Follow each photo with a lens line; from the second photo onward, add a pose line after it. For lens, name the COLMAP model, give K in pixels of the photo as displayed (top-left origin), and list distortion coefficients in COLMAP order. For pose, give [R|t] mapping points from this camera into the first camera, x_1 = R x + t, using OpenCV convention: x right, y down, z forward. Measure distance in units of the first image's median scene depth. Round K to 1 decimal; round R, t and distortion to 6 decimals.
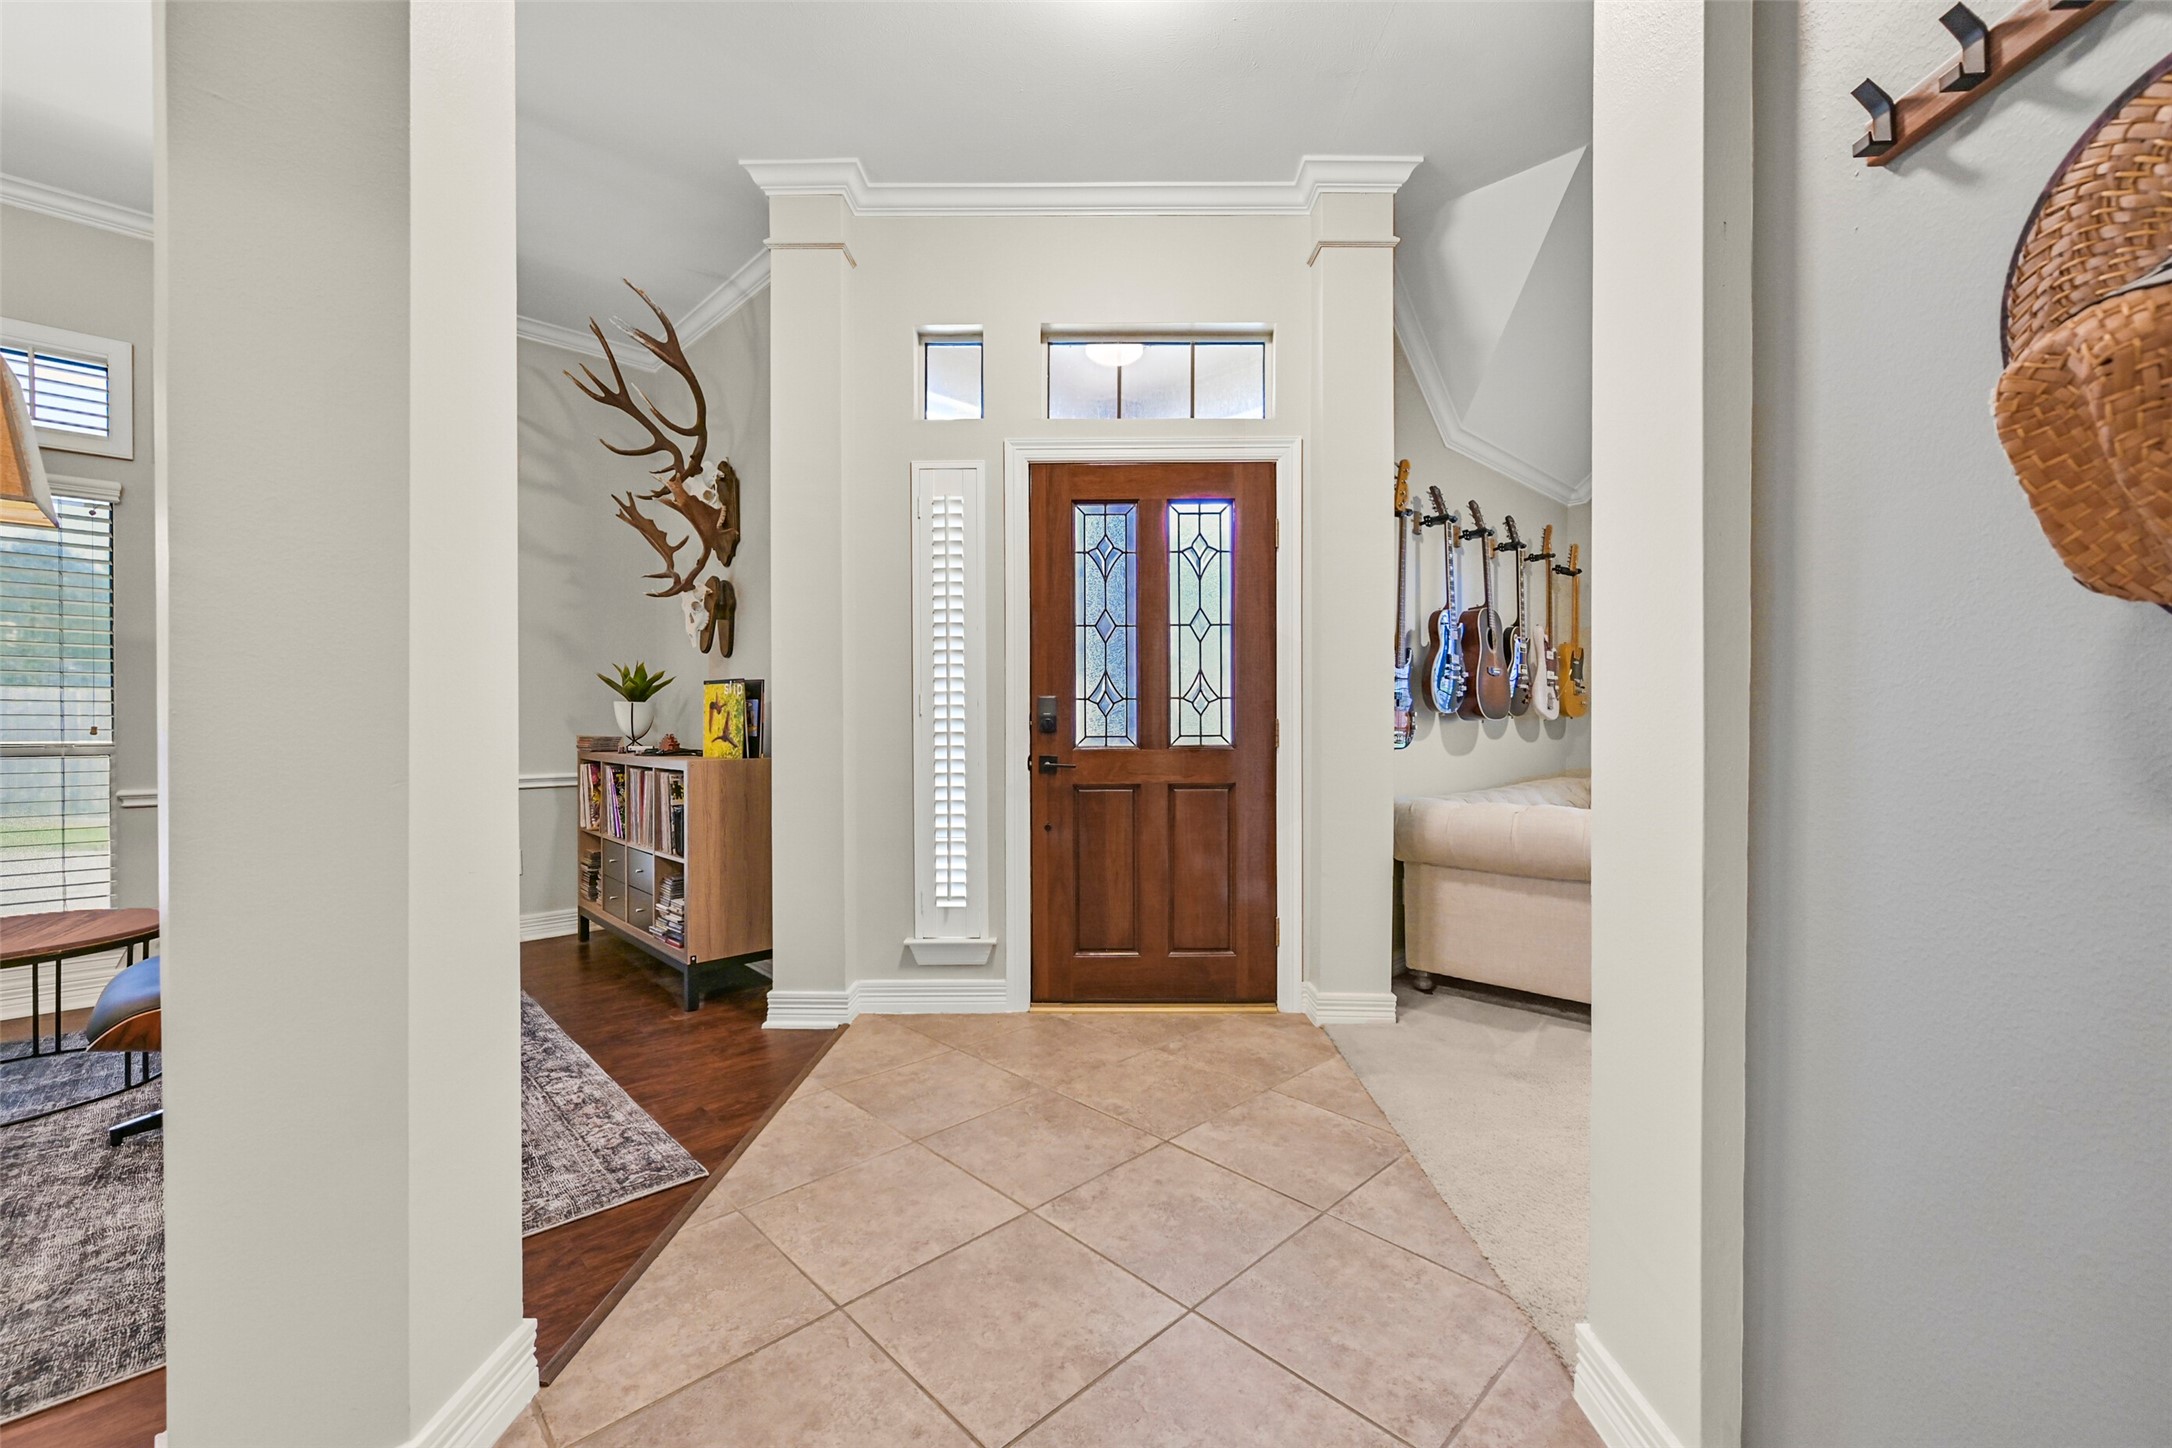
lens RADIAL K [[884.3, 0, 1091.2], [0, 884.3, 726.5], [0, 0, 1]] dist [-0.003612, 0.001537]
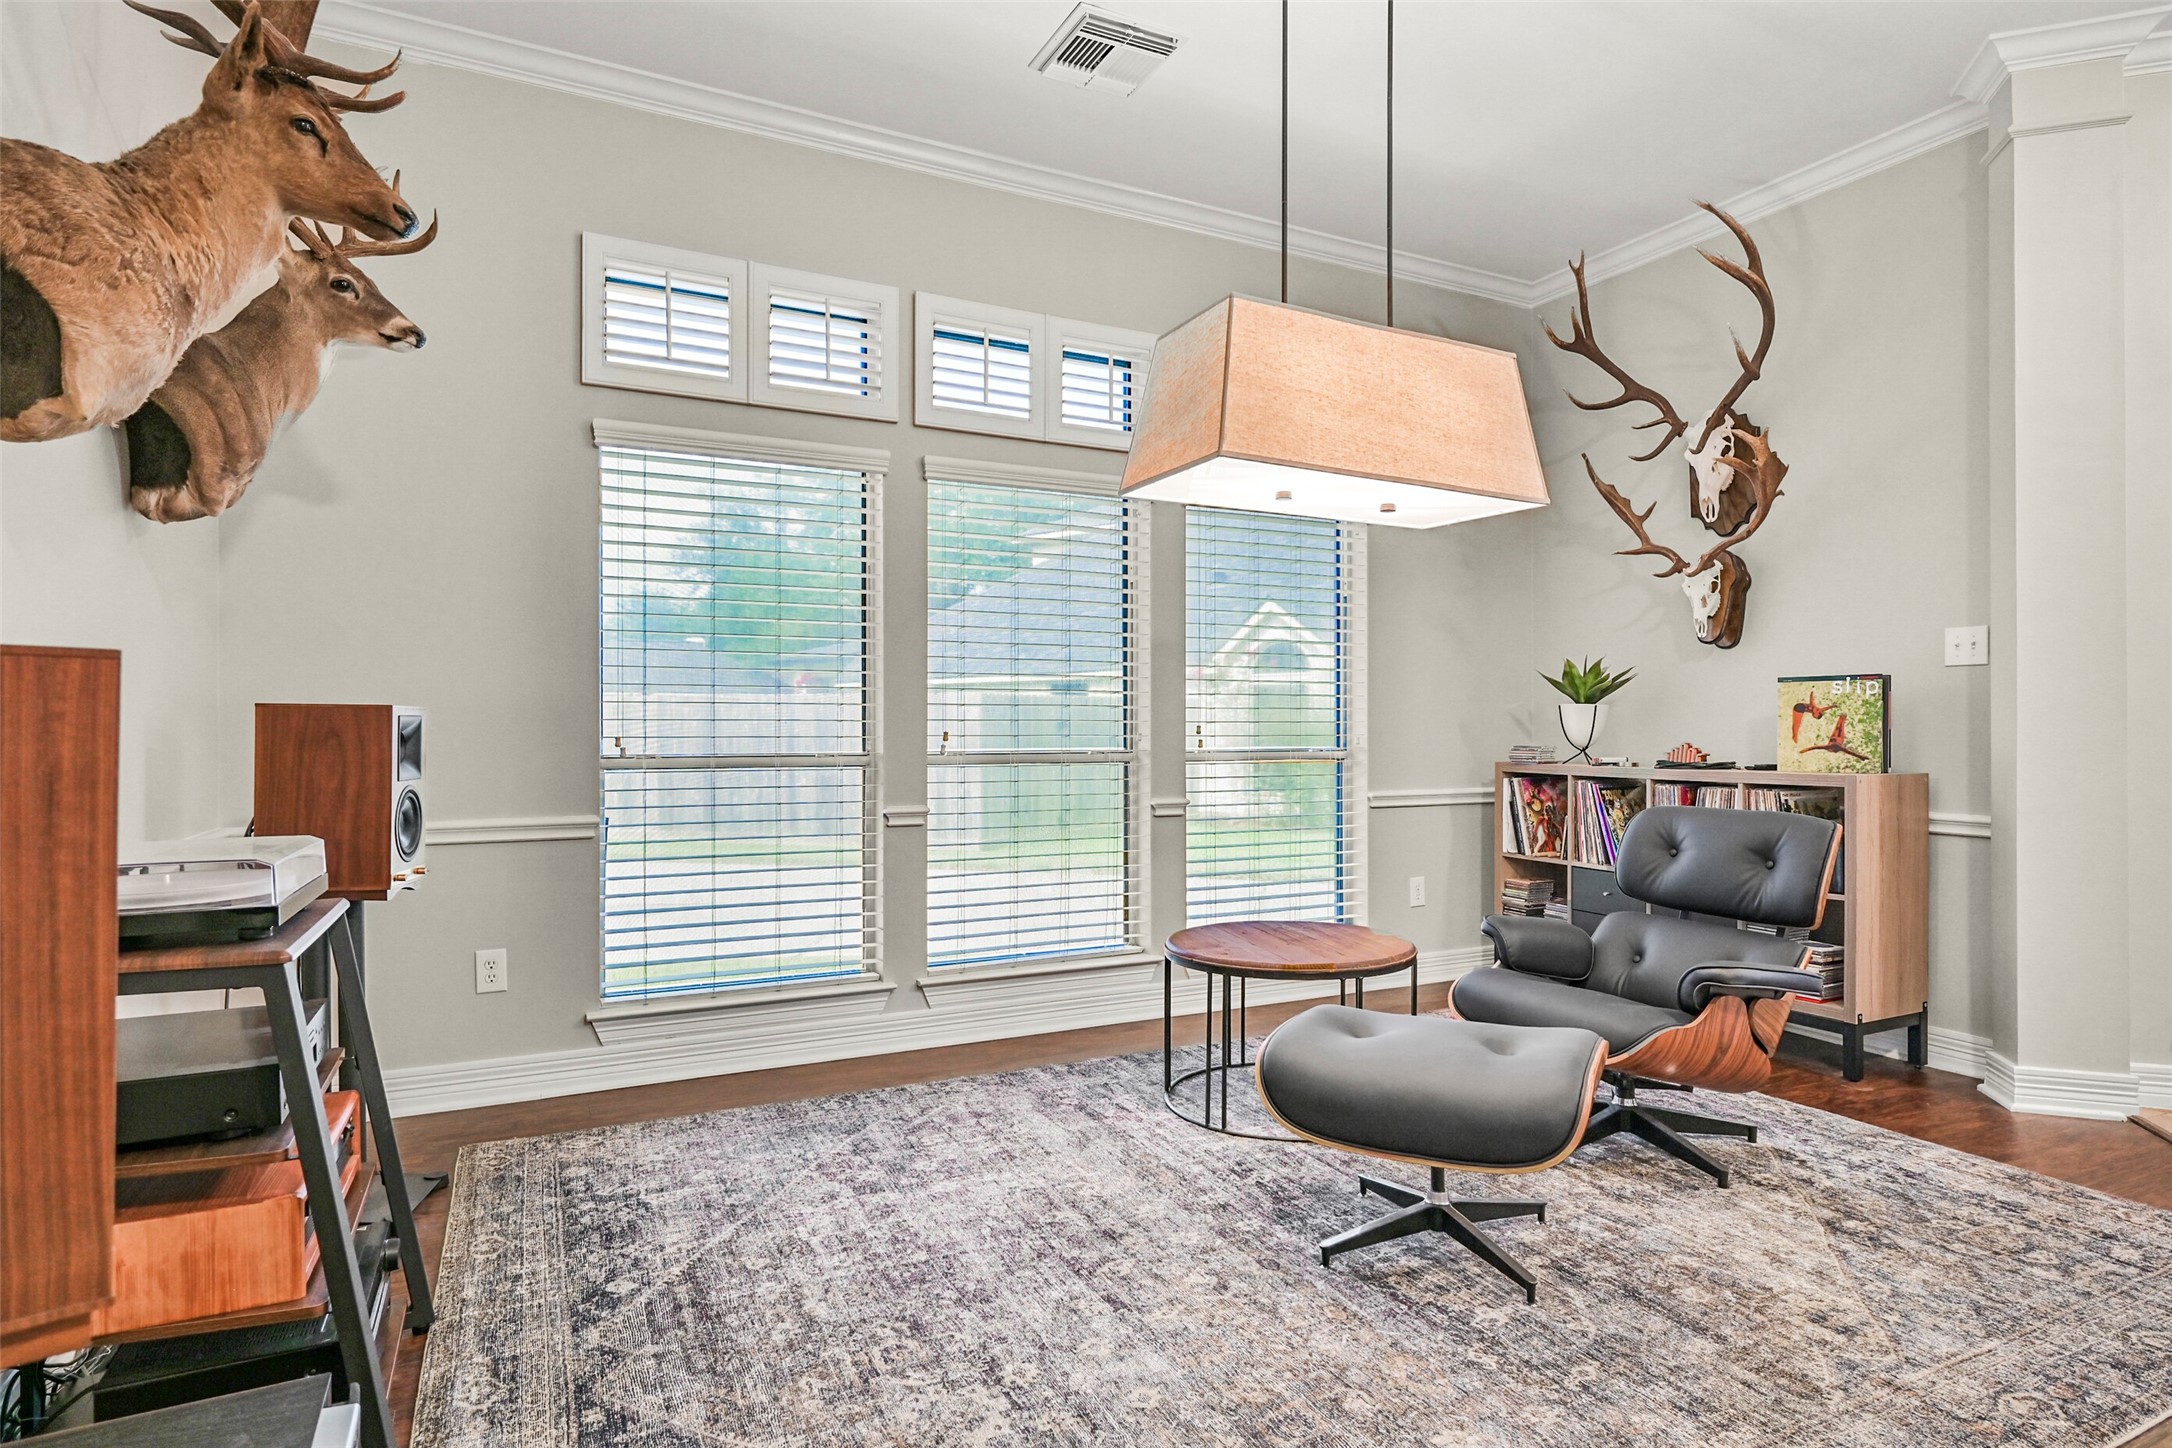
lens RADIAL K [[1123.1, 0, 1093.7], [0, 1123.1, 727.3], [0, 0, 1]] dist [-0.002763, 0.001402]
pose [[0.943457, -0.003960, -0.331470, -0.835963], [0.001223, 0.999963, -0.008467, 0.002099], [0.331491, 0.007583, 0.943428, -0.240956]]
